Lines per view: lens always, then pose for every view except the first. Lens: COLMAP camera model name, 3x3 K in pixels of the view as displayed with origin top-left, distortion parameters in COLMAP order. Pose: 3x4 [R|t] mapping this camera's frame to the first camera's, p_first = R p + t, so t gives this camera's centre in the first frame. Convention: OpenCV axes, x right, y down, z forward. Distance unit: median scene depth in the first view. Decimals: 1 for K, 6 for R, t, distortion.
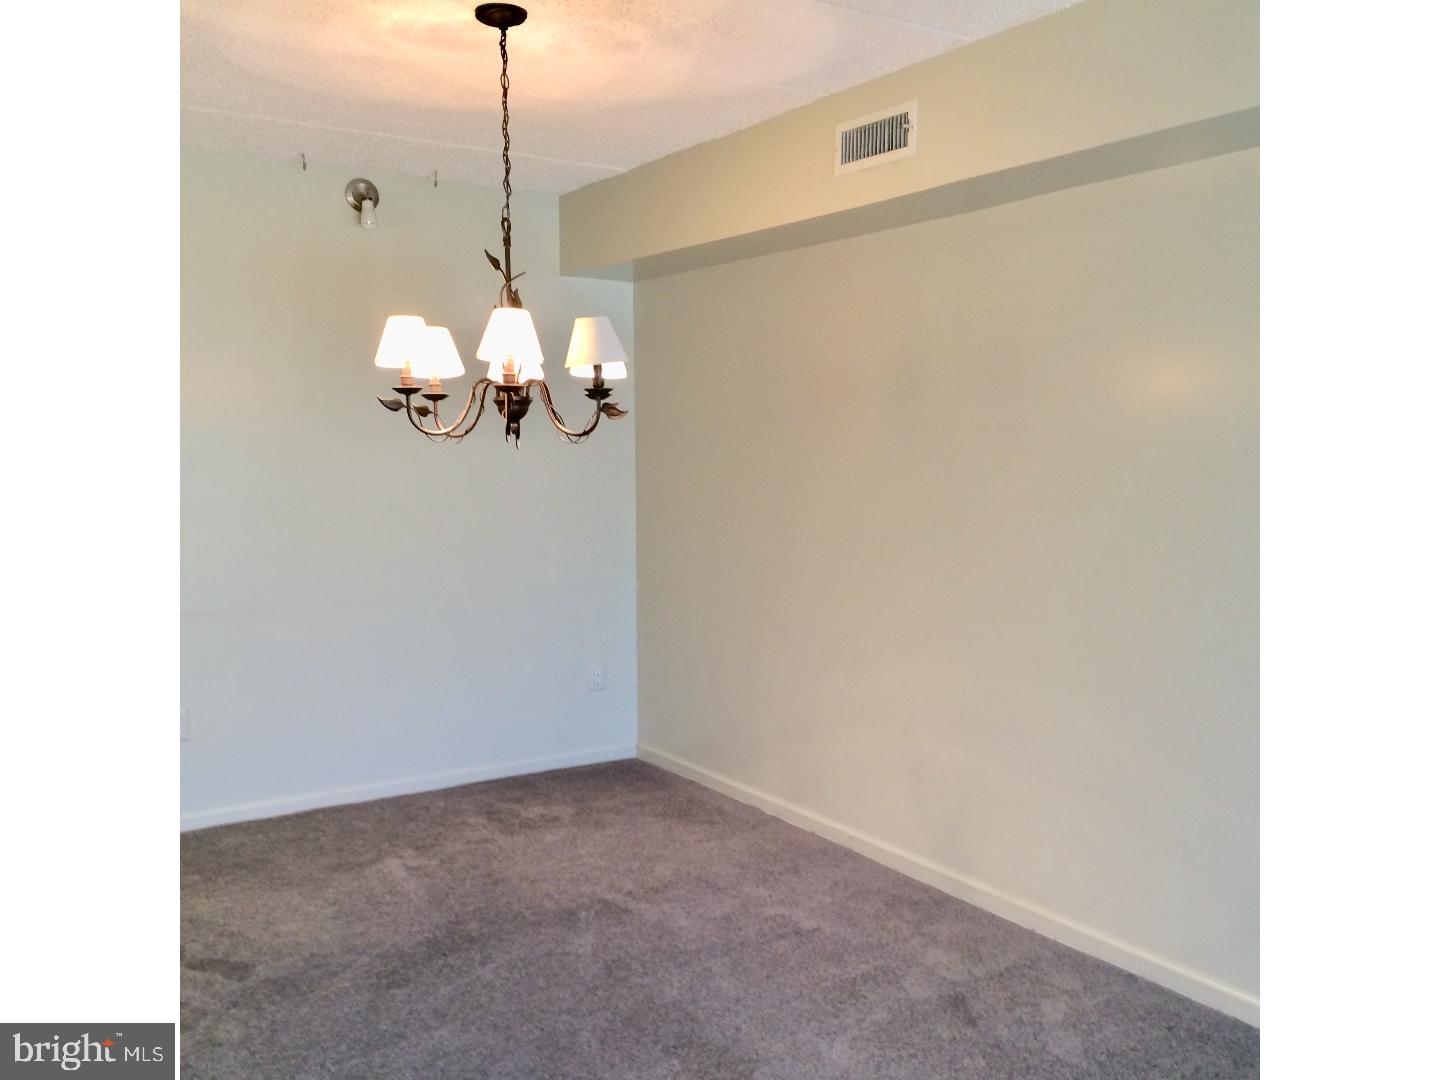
lens RADIAL K [[1236.3, 0, 717.5], [0, 1236.3, 529.8], [0, 0, 1]] dist [0.068594, -0.024612]
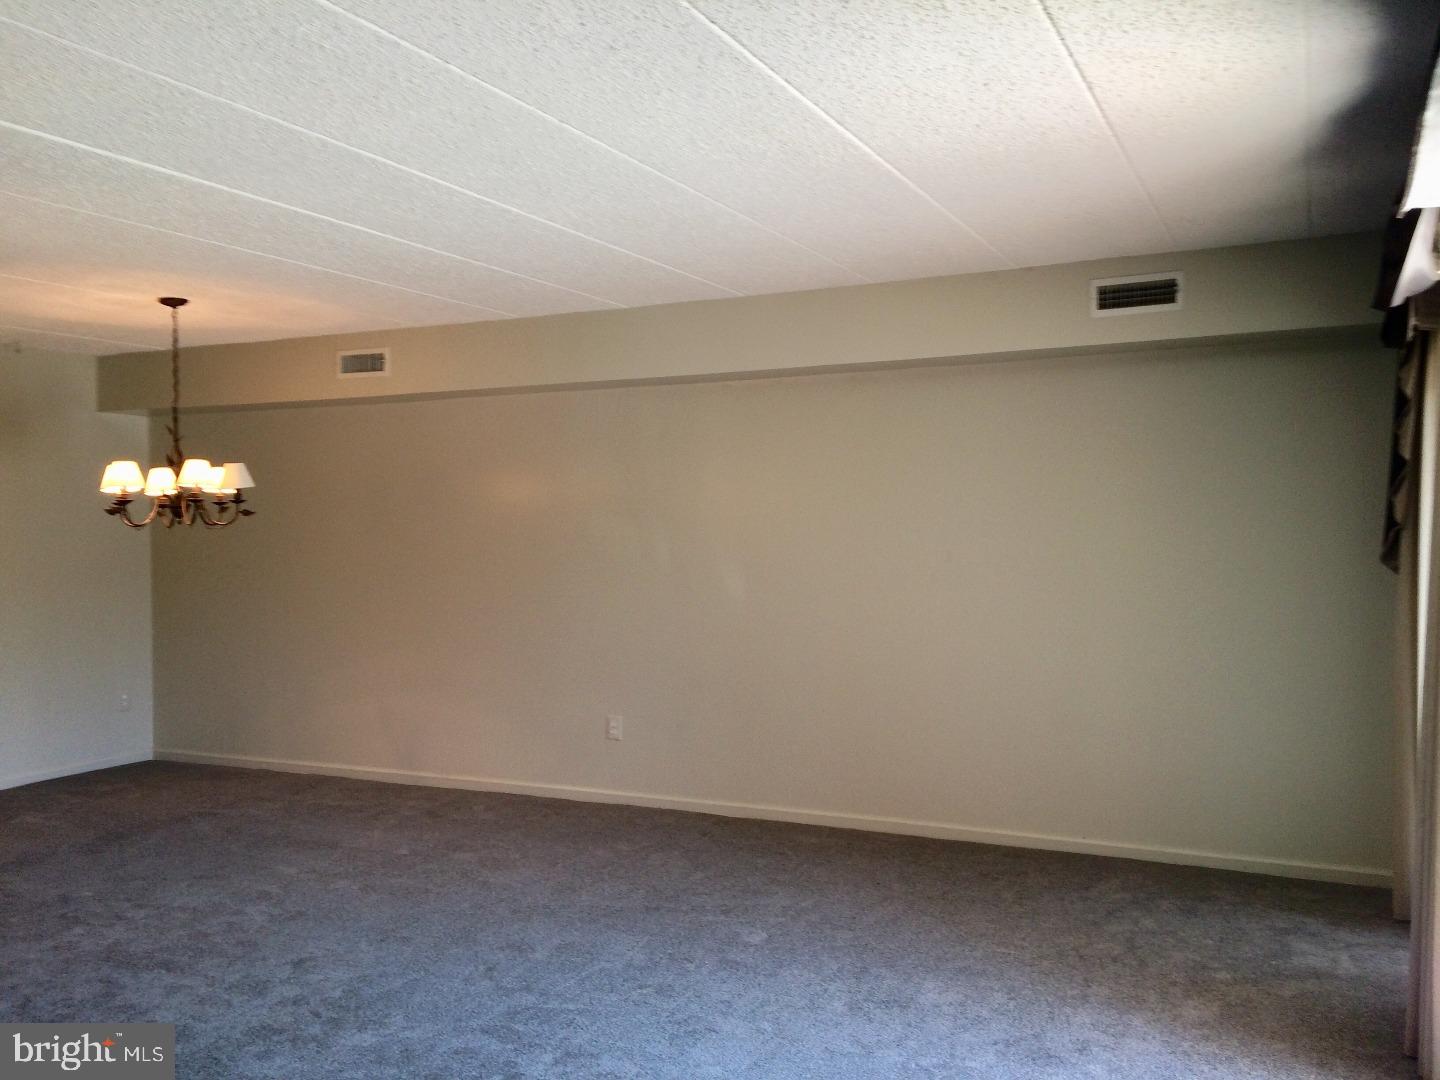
lens RADIAL K [[1236.3, 0, 715.6], [0, 1236.3, 546.6], [0, 0, 1]] dist [0.068594, -0.024612]
pose [[0.860438, -0.022240, 0.509069, -0.377164], [0.049343, 0.997989, -0.039801, 0.056578], [-0.507160, 0.059365, 0.859805, -0.850297]]
